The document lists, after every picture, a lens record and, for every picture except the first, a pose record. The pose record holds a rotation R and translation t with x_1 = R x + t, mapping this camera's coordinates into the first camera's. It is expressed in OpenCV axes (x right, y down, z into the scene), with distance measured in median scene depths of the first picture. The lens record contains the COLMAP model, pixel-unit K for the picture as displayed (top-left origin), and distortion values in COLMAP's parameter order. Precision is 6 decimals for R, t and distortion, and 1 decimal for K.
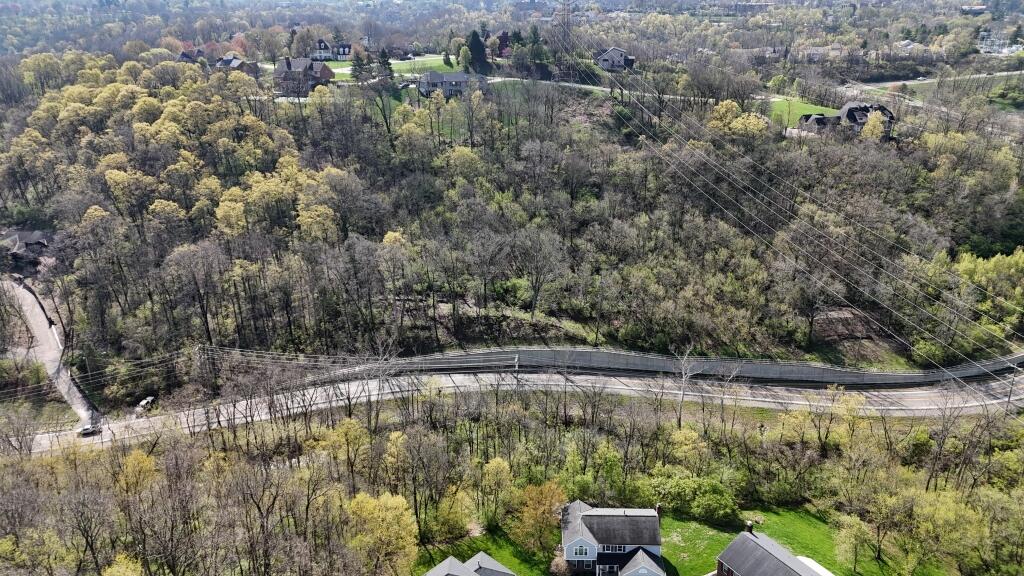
lens RADIAL K [[723.3, 0, 512.0], [0, 723.3, 288.0], [0, 0, 1]] dist [0.070089, -0.057870]
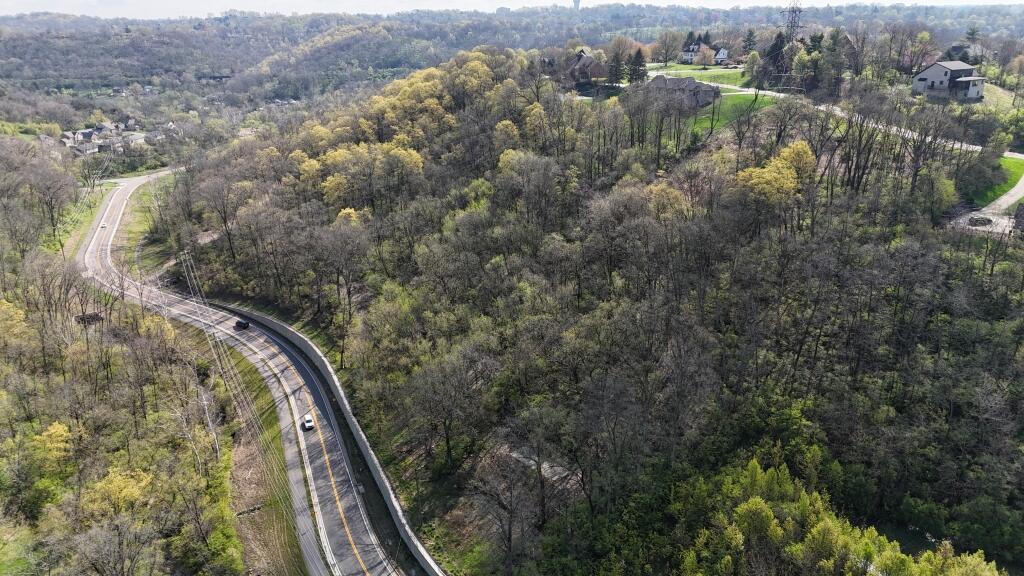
lens RADIAL K [[723.3, 0, 512.0], [0, 723.3, 288.0], [0, 0, 1]] dist [0.070089, -0.057870]
pose [[0.597350, 0.284048, -0.749993, 0.686409], [-0.293840, 0.947662, 0.124876, -0.149876], [0.746211, 0.145783, 0.649551, 0.440533]]
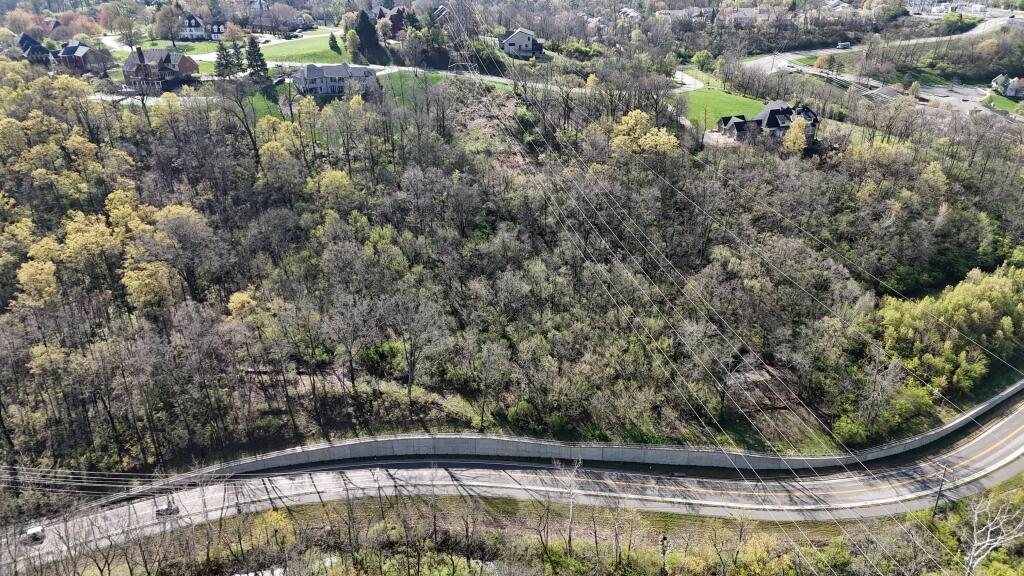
lens RADIAL K [[723.3, 0, 512.0], [0, 723.3, 288.0], [0, 0, 1]] dist [0.070089, -0.057870]
pose [[0.996638, -0.037784, 0.072703, 0.076225], [0.031911, 0.996259, 0.080310, -0.125266], [-0.075465, -0.077720, 0.994115, 0.123959]]
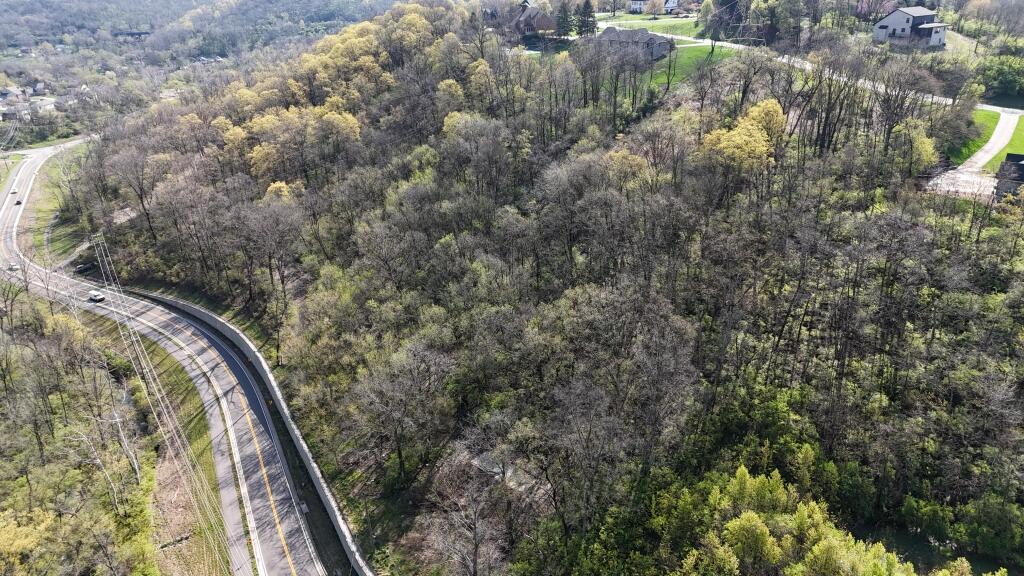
lens RADIAL K [[723.3, 0, 512.0], [0, 723.3, 288.0], [0, 0, 1]] dist [0.070089, -0.057870]
pose [[0.658194, 0.302924, -0.689216, 0.636230], [-0.266538, 0.949945, 0.162978, -0.161749], [0.704087, 0.076431, 0.705989, 0.474108]]
